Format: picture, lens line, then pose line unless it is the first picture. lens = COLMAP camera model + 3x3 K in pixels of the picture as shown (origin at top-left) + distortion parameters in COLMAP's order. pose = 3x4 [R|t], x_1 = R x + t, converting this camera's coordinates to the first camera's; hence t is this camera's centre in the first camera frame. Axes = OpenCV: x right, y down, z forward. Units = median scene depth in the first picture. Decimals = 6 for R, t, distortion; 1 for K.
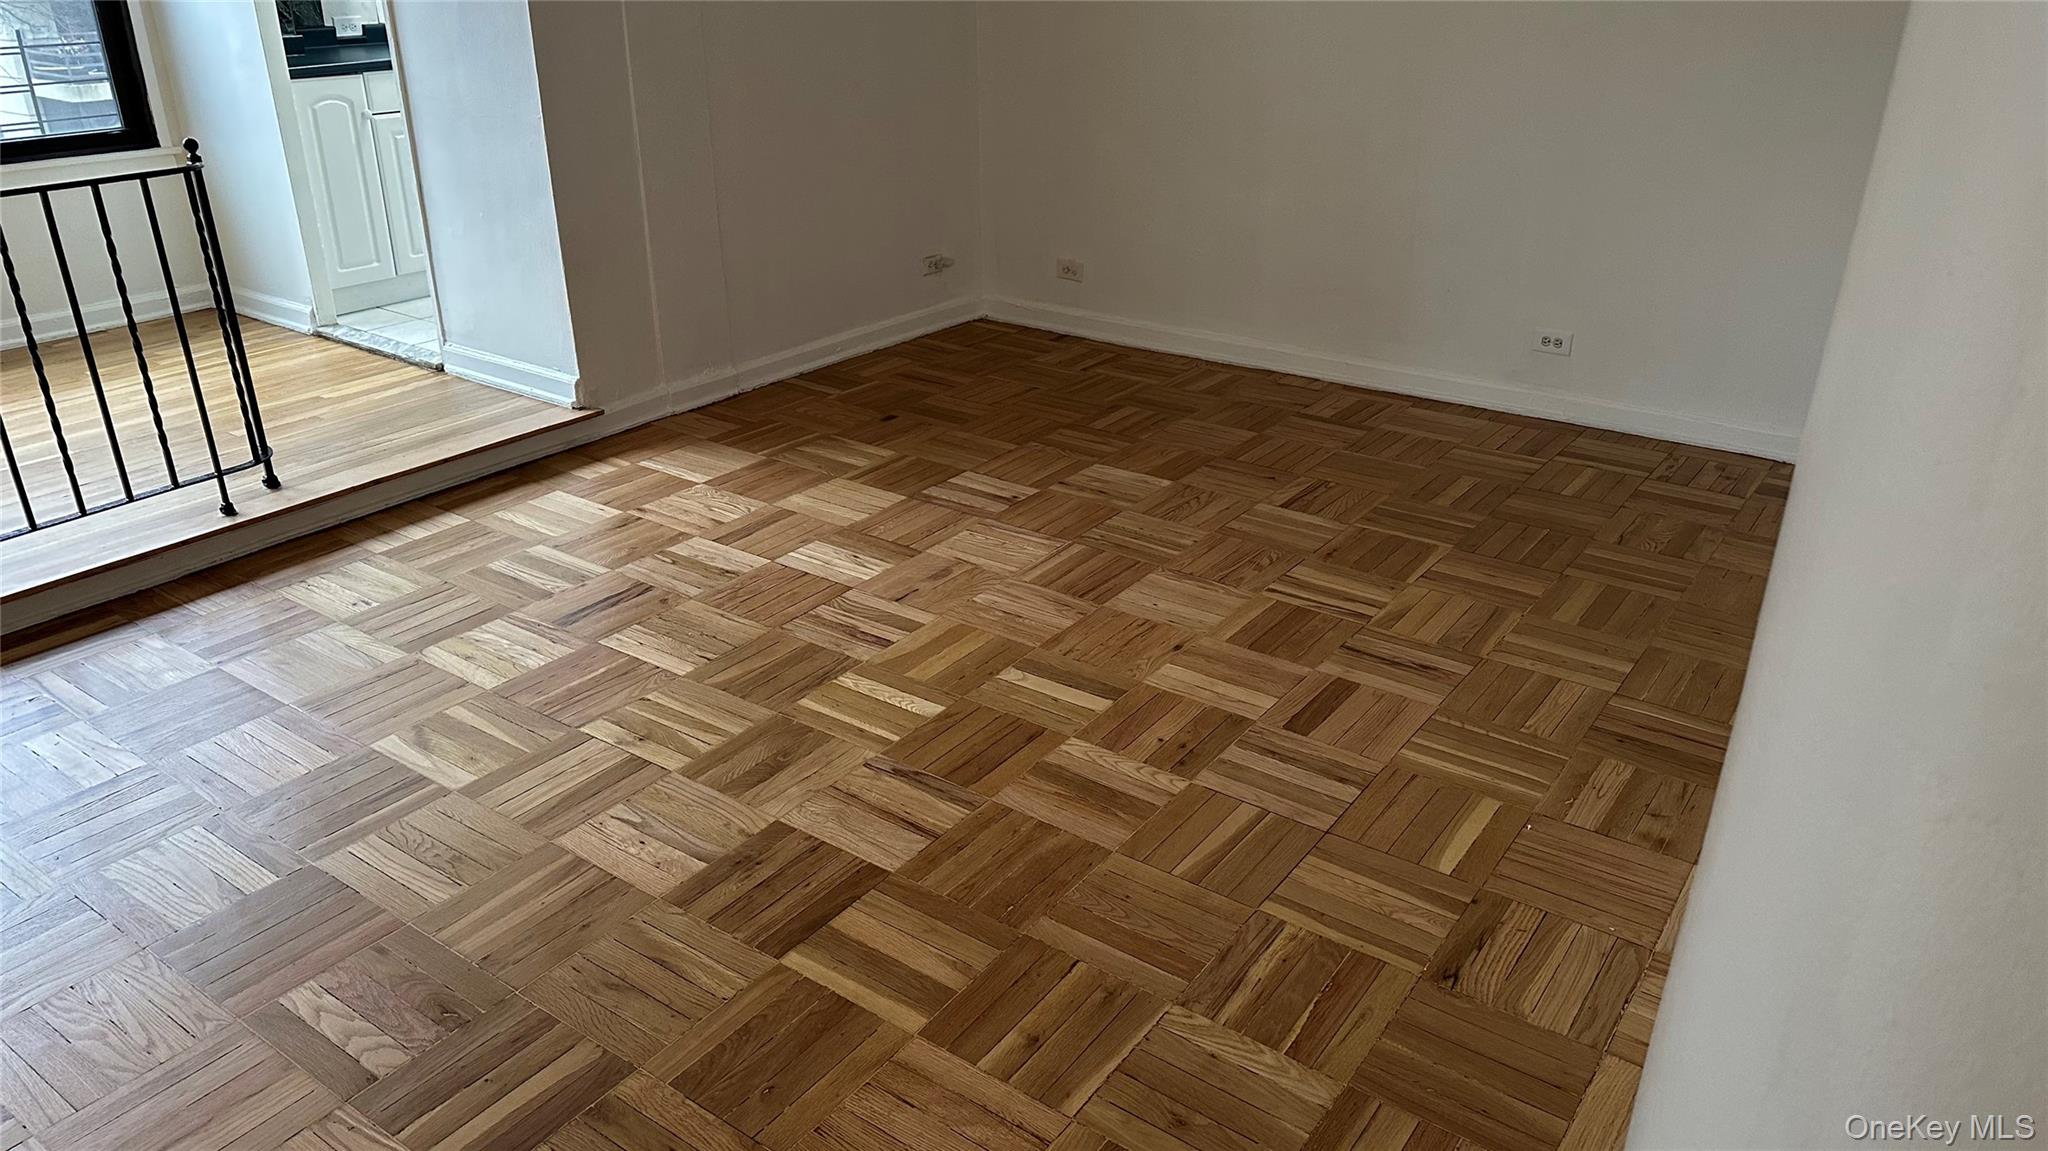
lens RADIAL K [[1417.8, 0, 1024.6], [0, 1417.8, 584.4], [0, 0, 1]] dist [0.126075, -0.184872]
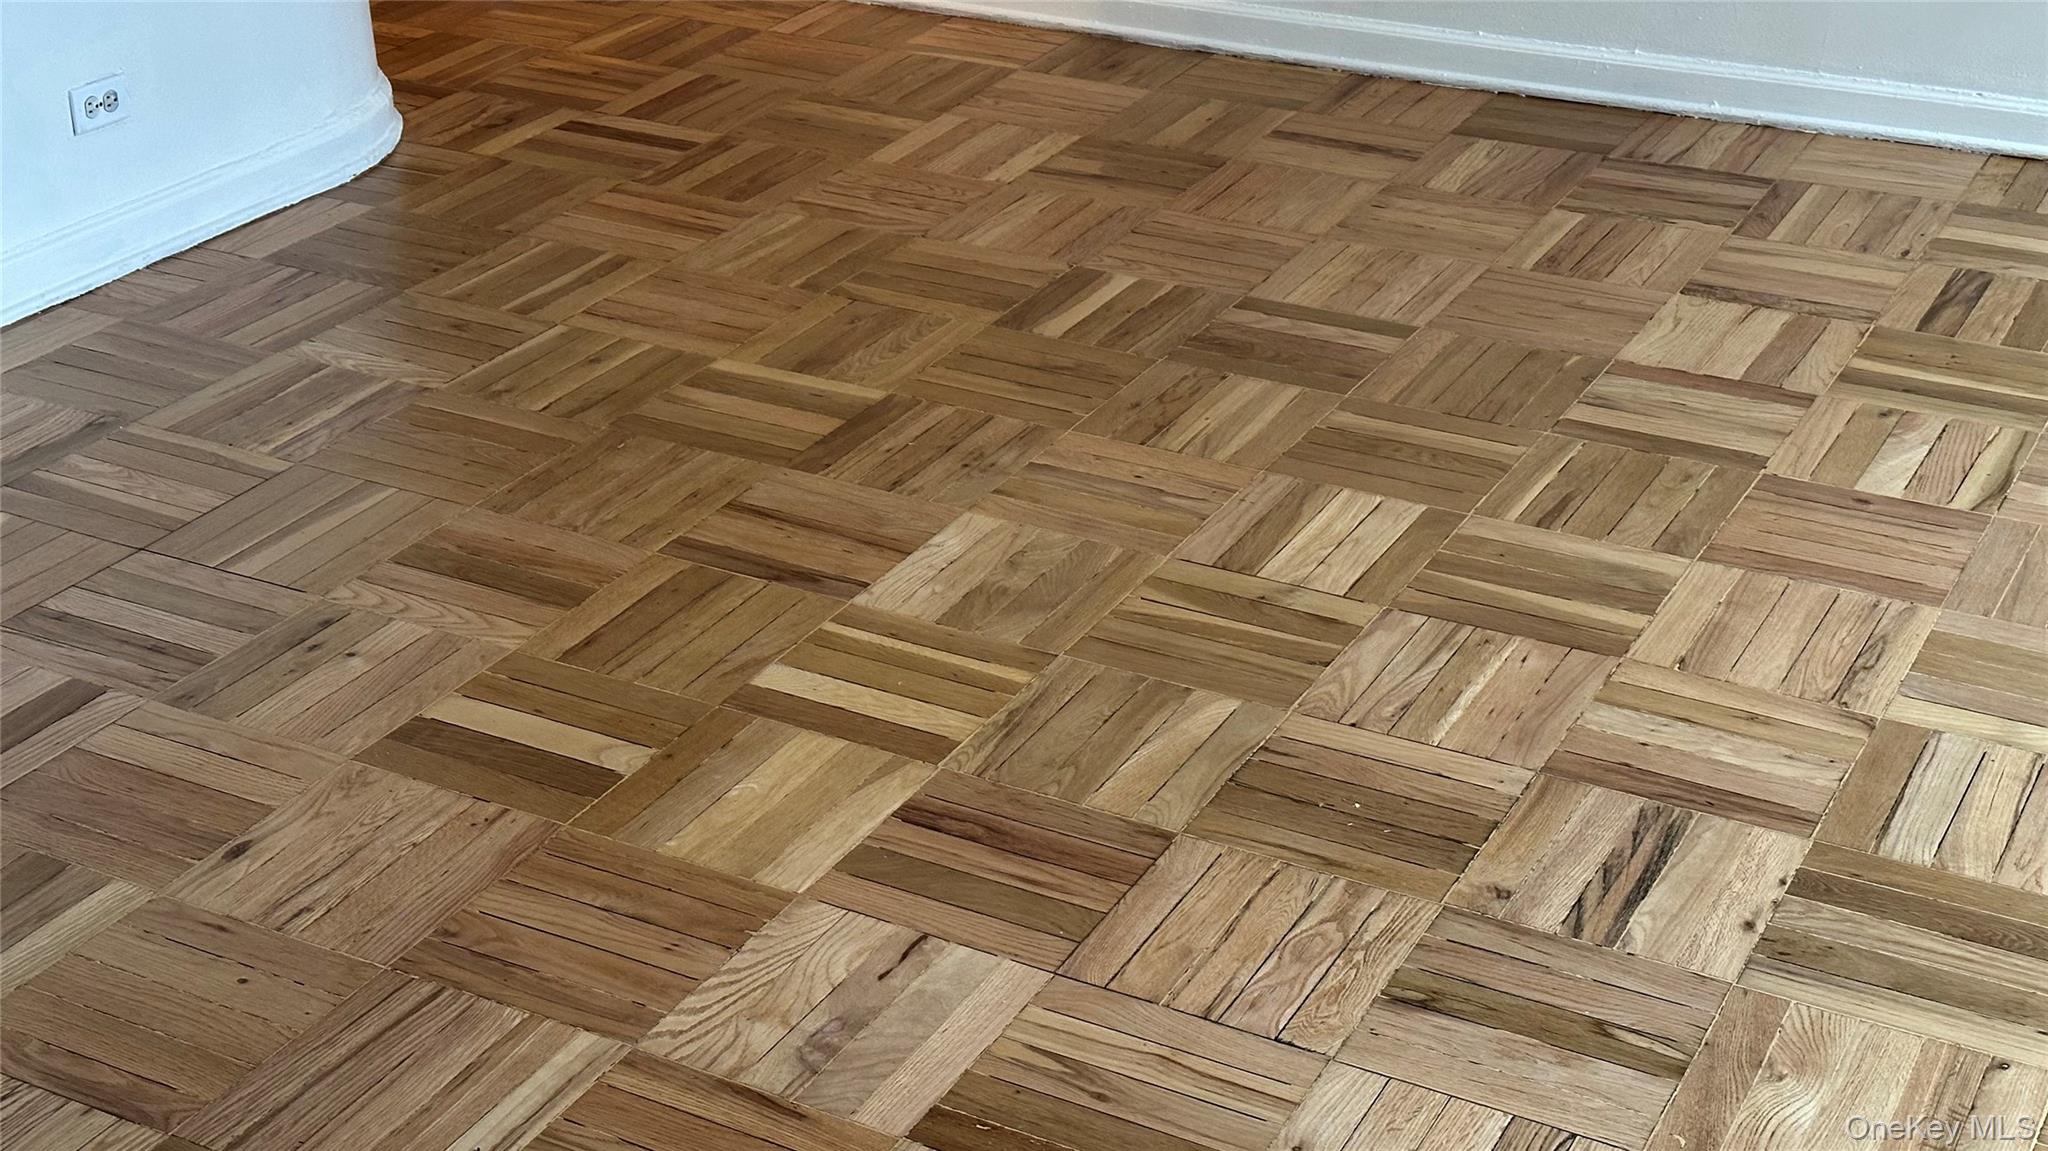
lens RADIAL K [[2819.5, 0, 1008.1], [0, 2819.5, 577.5], [0, 0, 1]] dist [0.135279, -0.041505]
pose [[-0.992998, 0.059259, -0.102193, -0.039308], [-0.043120, 0.623567, 0.780580, -0.648607], [0.109980, 0.779520, -0.616646, 1.389564]]
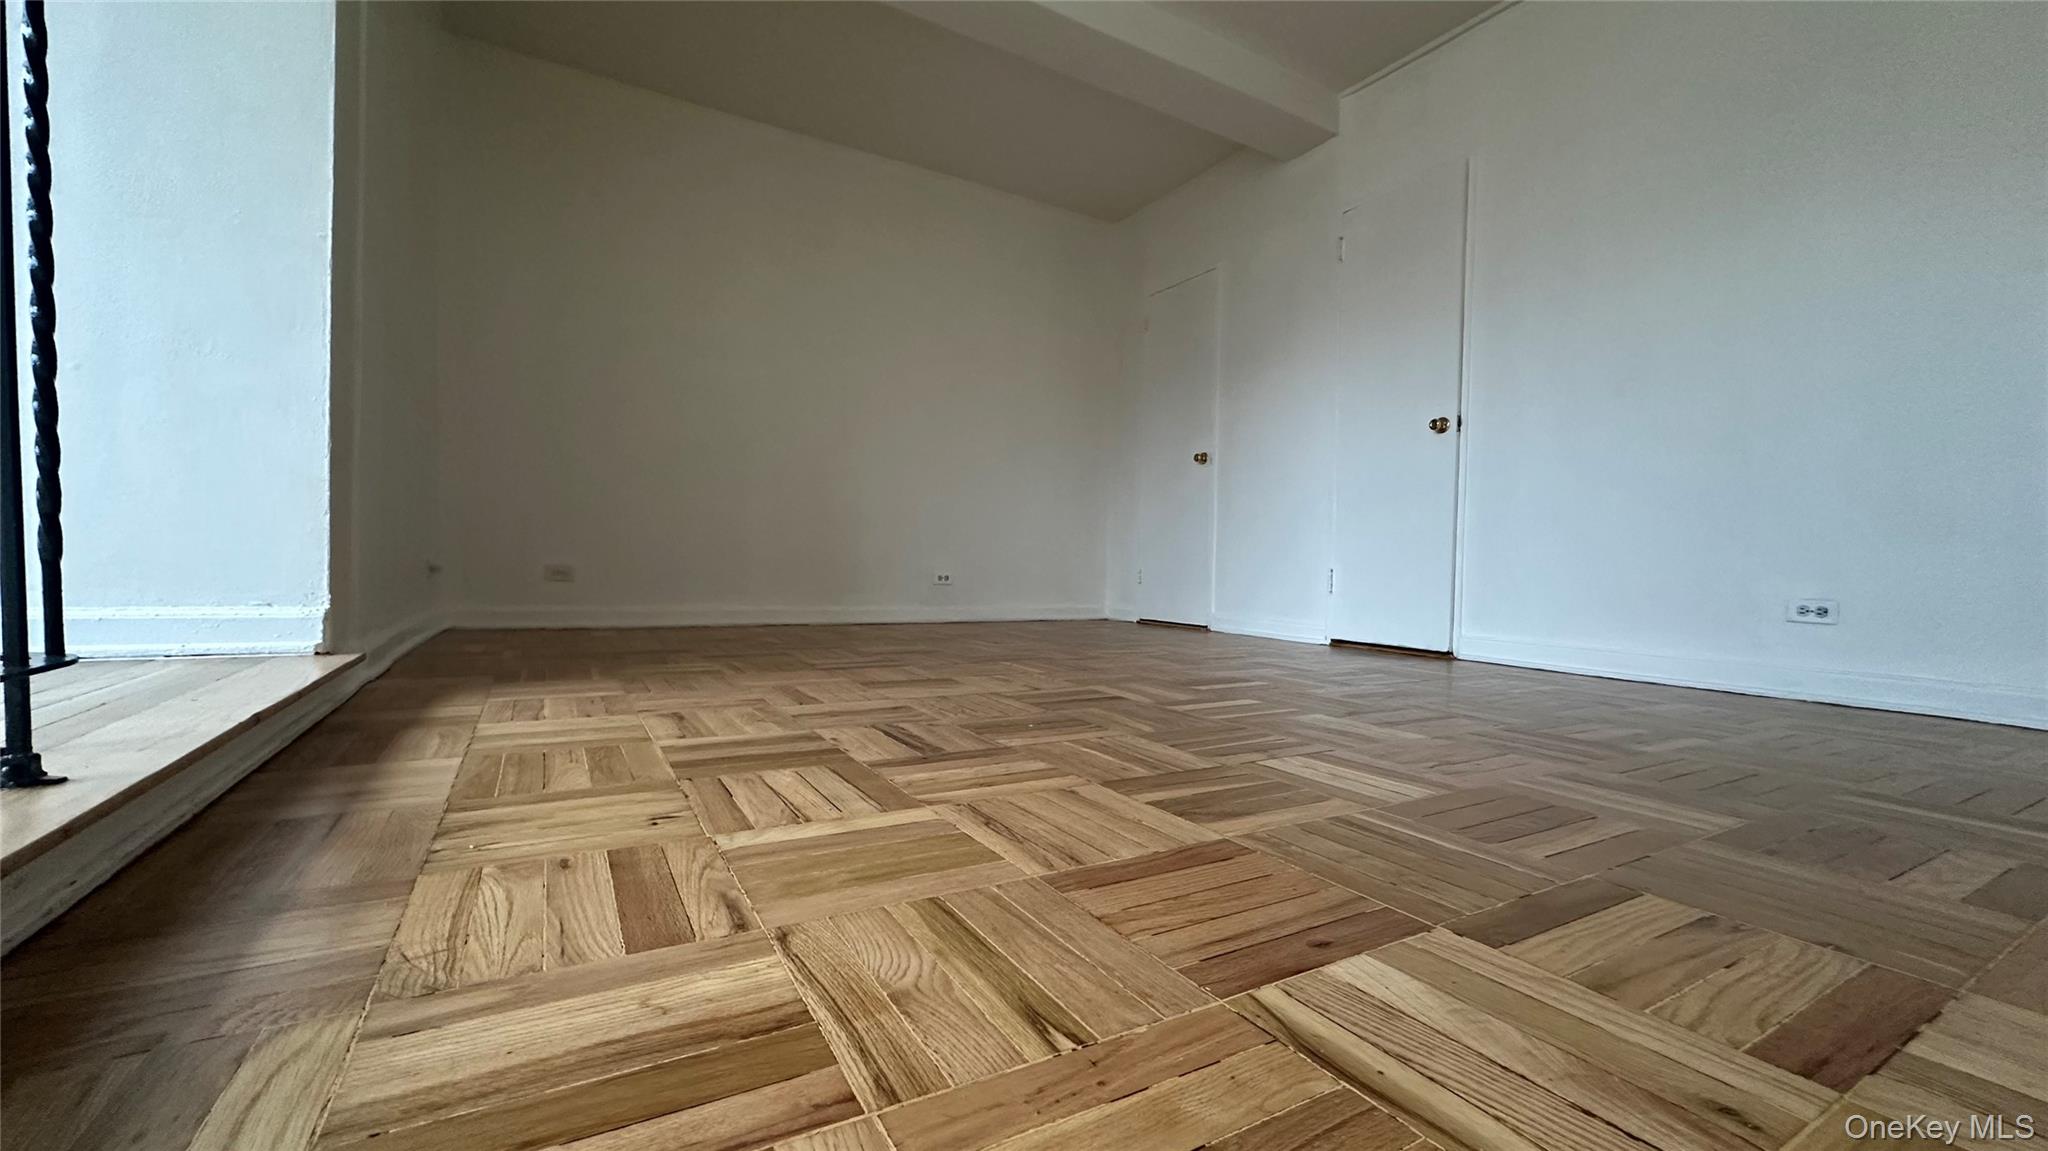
lens RADIAL K [[816.1, 0, 1026.5], [0, 816.1, 580.0], [0, 0, 1]] dist [-0.000904, 0.000288]
pose [[0.407287, -0.010870, 0.913236, -0.662495], [0.362450, 0.919739, -0.150699, 0.025267], [-0.838300, 0.392380, 0.378538, 0.729103]]
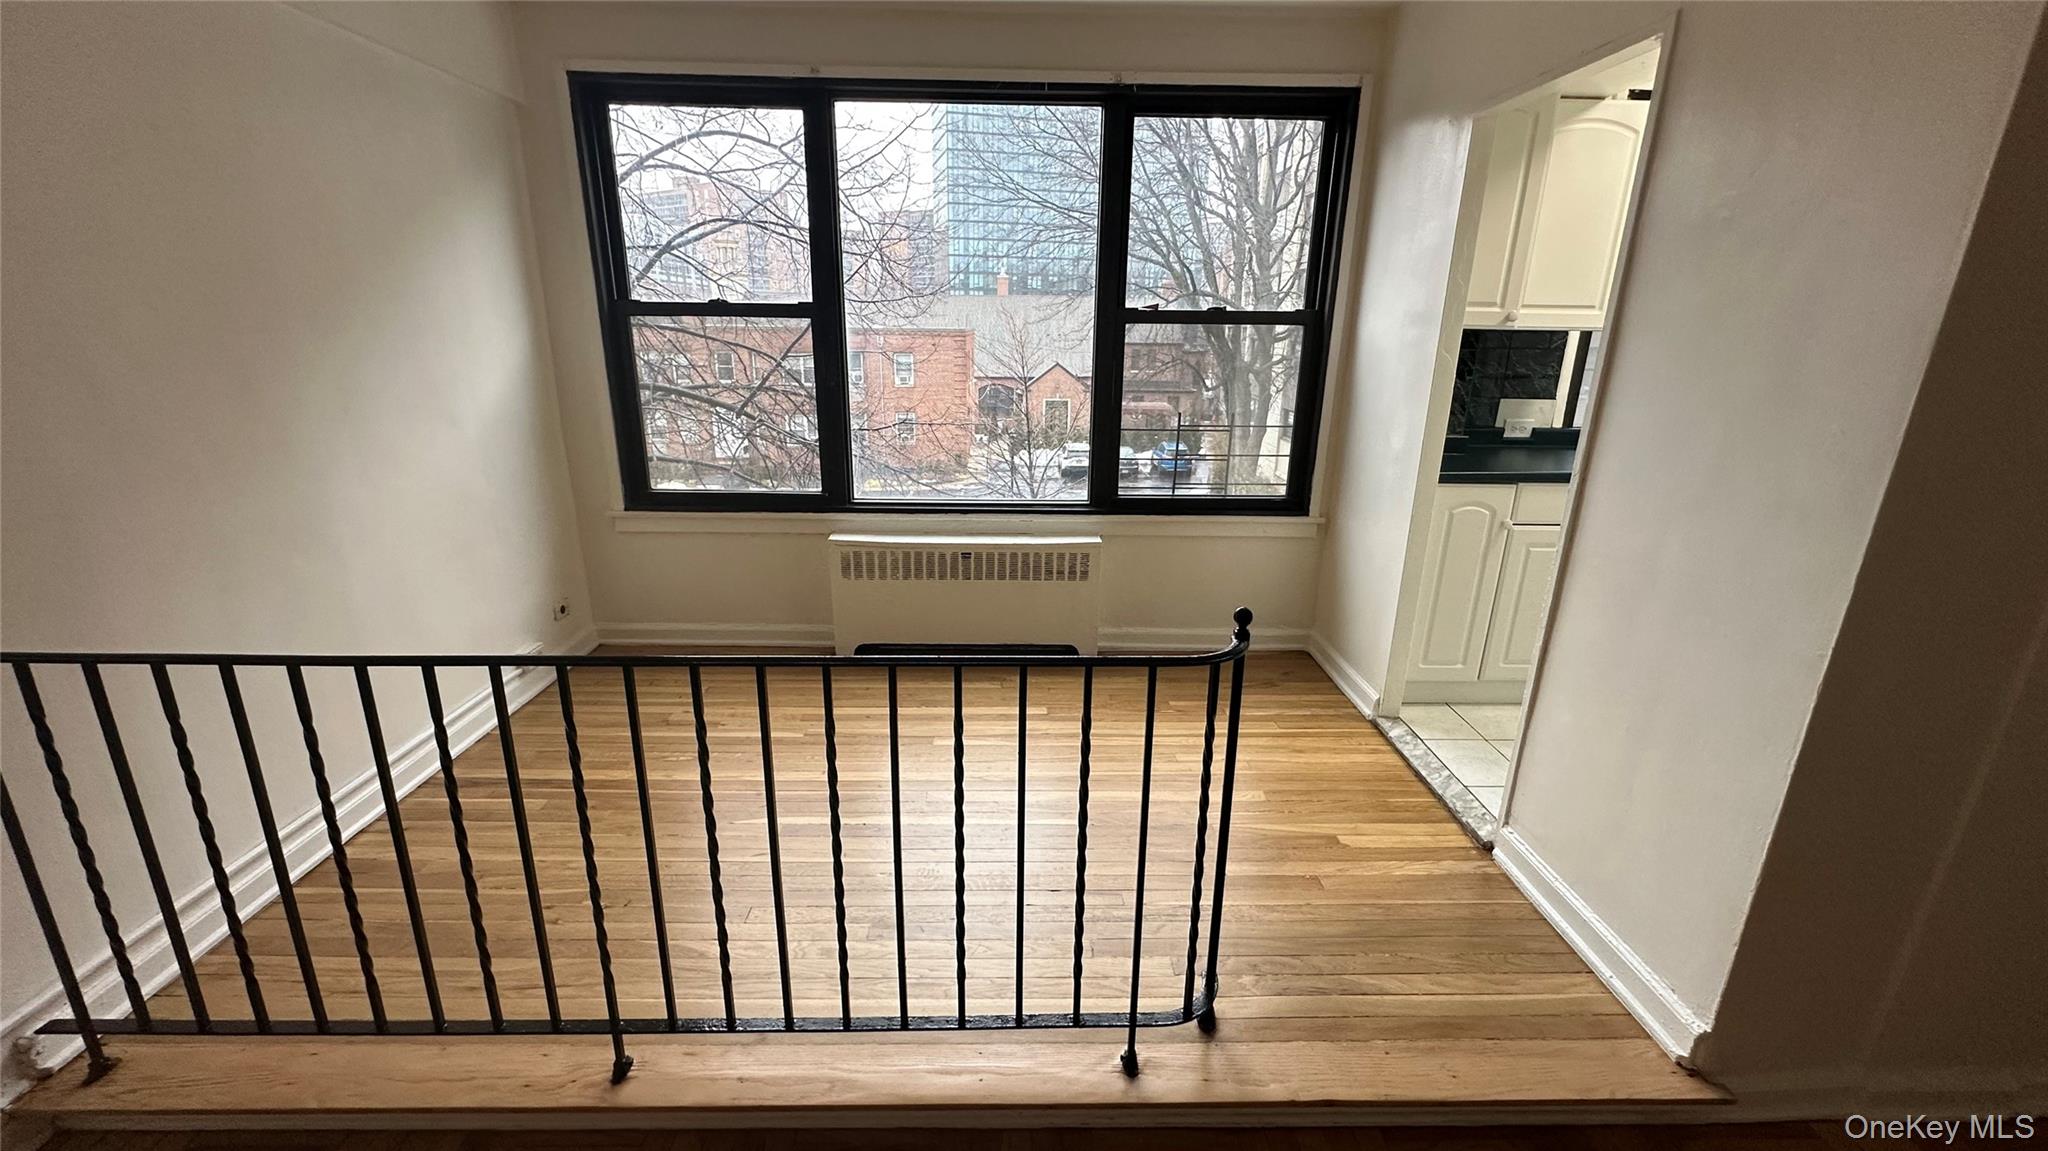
lens RADIAL K [[818.4, 0, 1024.1], [0, 818.4, 576.7], [0, 0, 1]] dist [0.001908, 0.000039]
pose [[0.590980, 0.239468, -0.770323, -0.328691], [-0.344122, 0.938515, 0.027748, -0.295915], [0.729604, 0.248687, 0.637050, 0.652454]]
